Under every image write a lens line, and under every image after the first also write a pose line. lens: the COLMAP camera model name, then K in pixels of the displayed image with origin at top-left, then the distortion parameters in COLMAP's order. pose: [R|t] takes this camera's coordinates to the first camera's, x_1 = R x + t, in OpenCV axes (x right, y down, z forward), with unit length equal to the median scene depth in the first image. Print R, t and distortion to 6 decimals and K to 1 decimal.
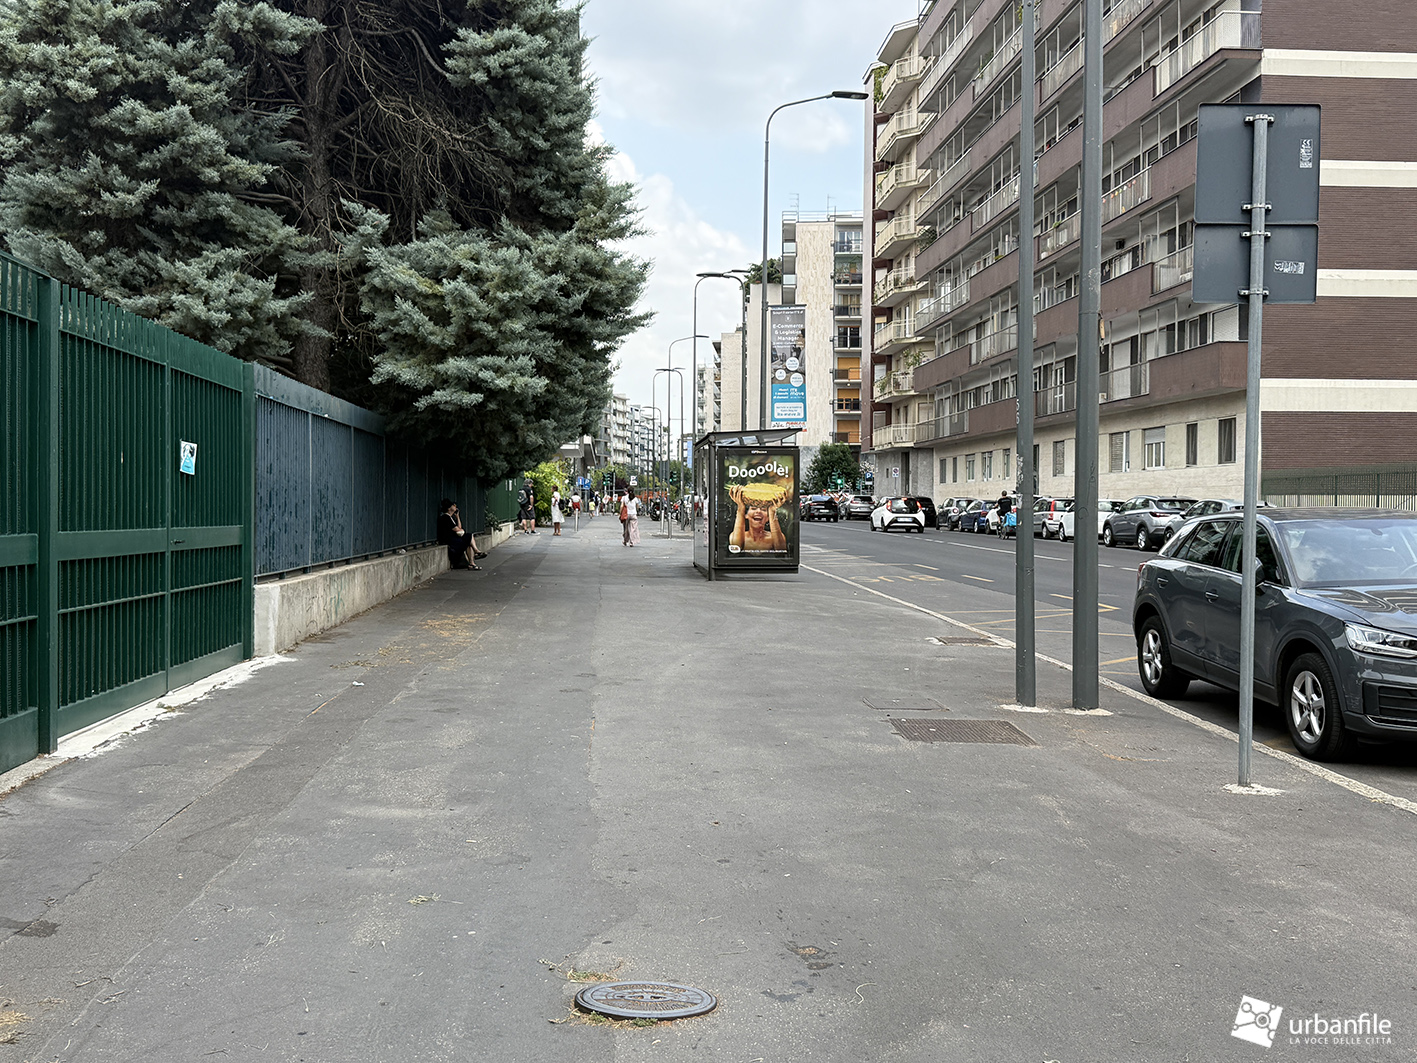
lens RADIAL K [[1396.5, 0, 708.5], [0, 1396.5, 531.5], [0, 0, 1]] dist [0.006617, 0.001850]
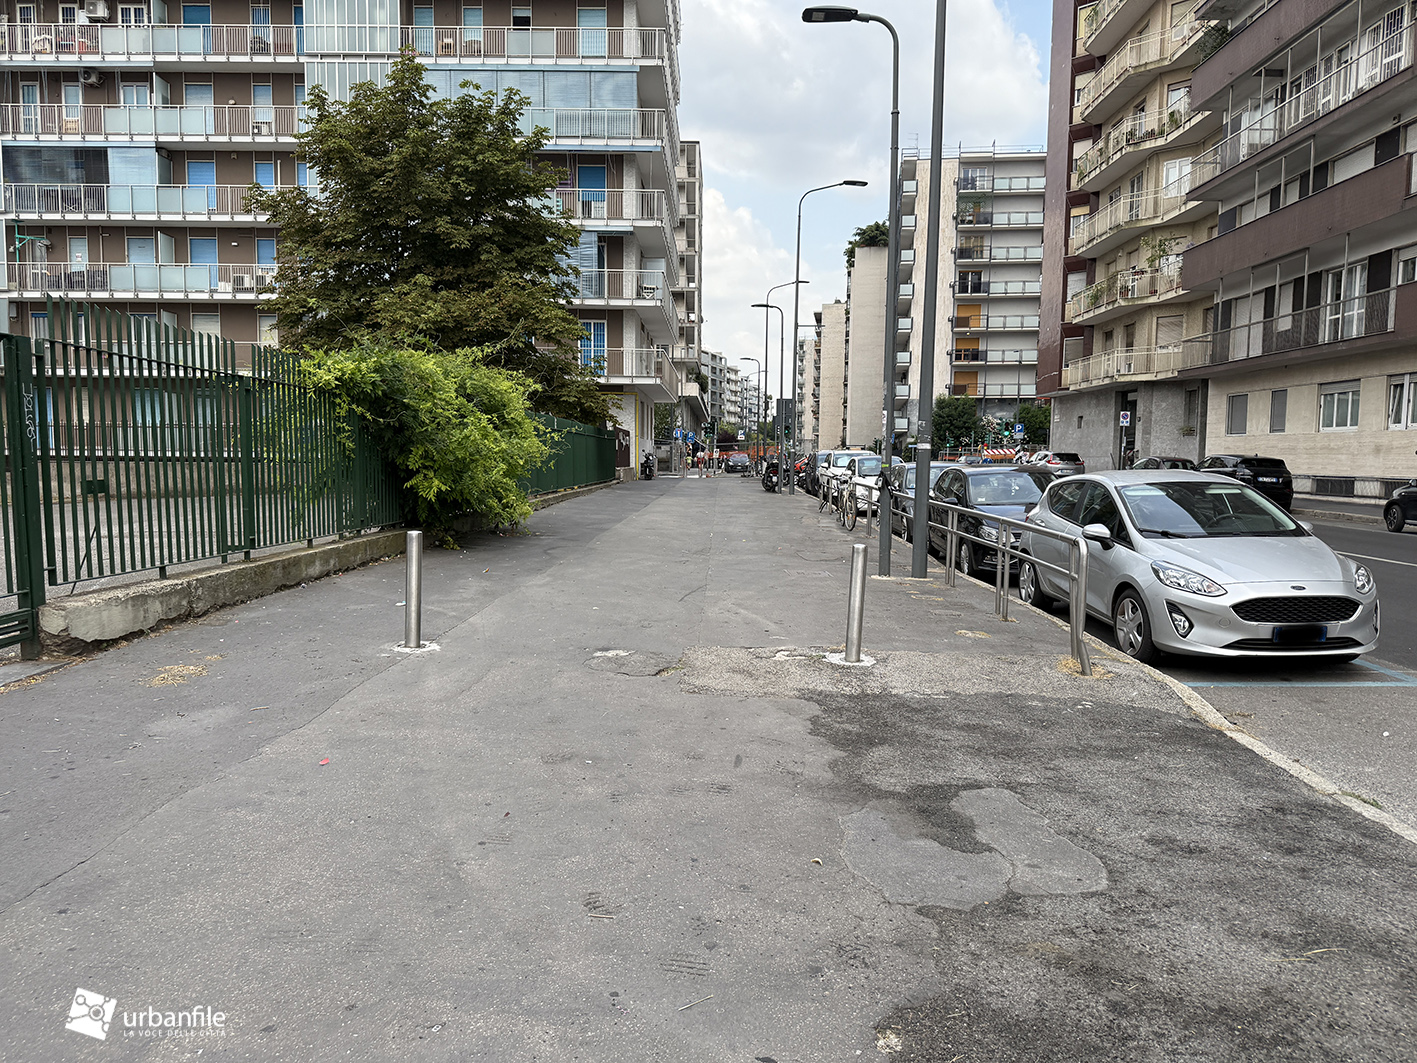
lens RADIAL K [[982.1, 0, 708.5], [0, 982.1, 531.5], [0, 0, 1]] dist [-0.089337, -0.000641]
pose [[0.995954, 0.020209, -0.087558, -0.085116], [-0.015123, 0.998181, 0.058362, -0.042447], [0.088578, -0.056802, 0.994448, 1.829961]]
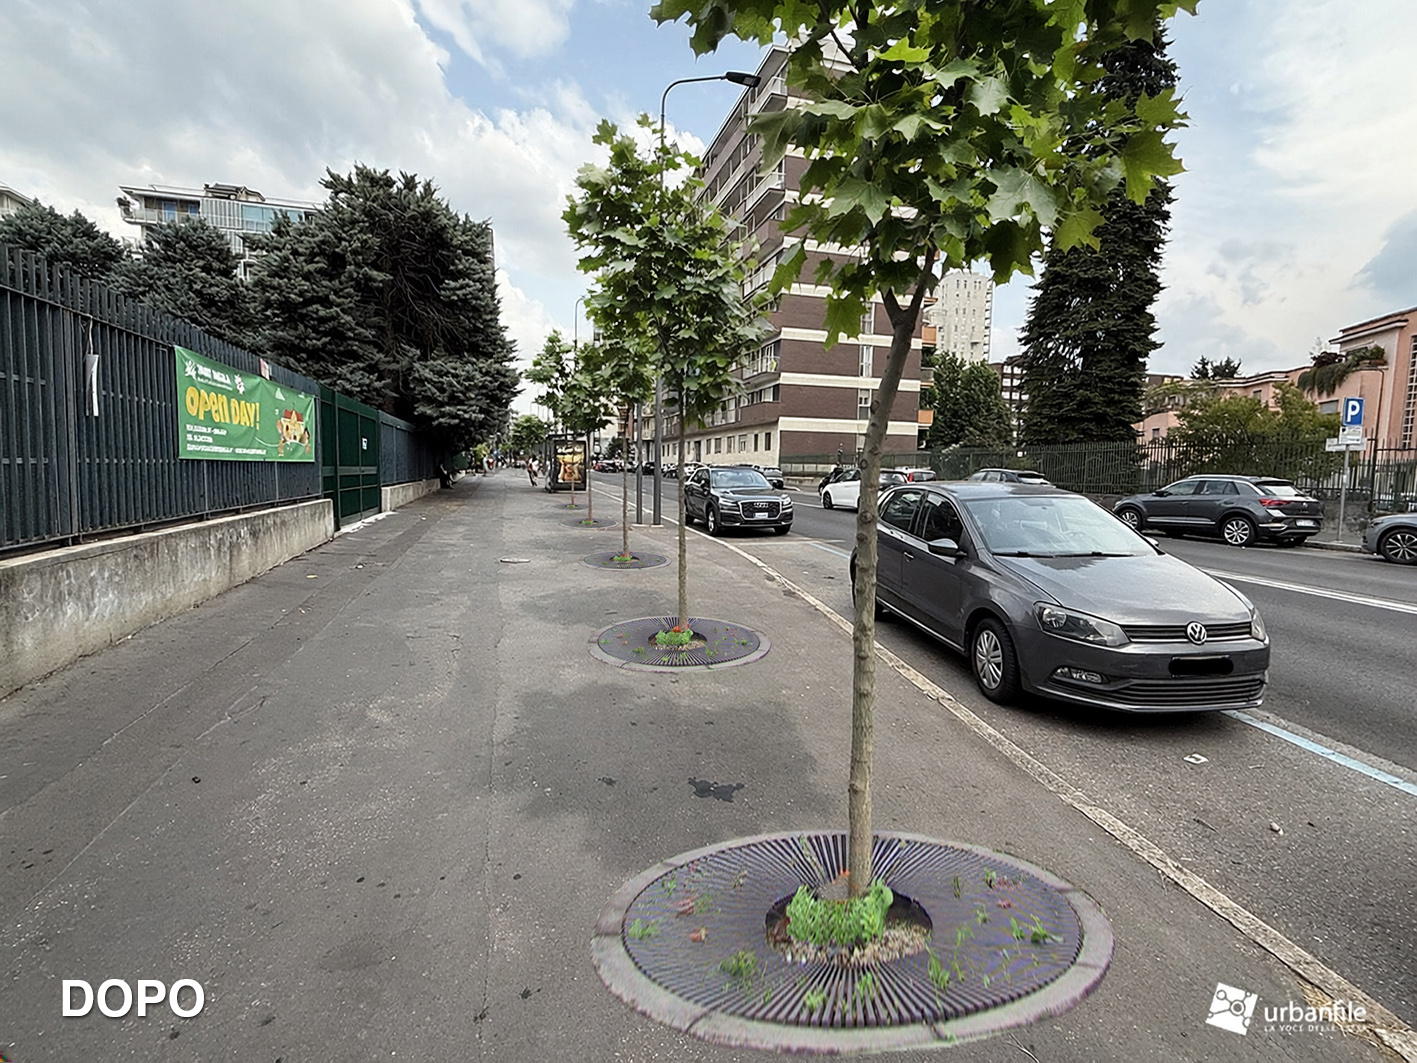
lens RADIAL K [[661.7, 0, 708.5], [0, 661.7, 531.5], [0, 0, 1]] dist [0.000967, 0.000037]
pose [[0.976071, -0.005154, 0.217389, 0.027697], [-0.012218, 0.996840, 0.078493, 0.009157], [-0.217107, -0.079271, 0.972924, -0.343219]]
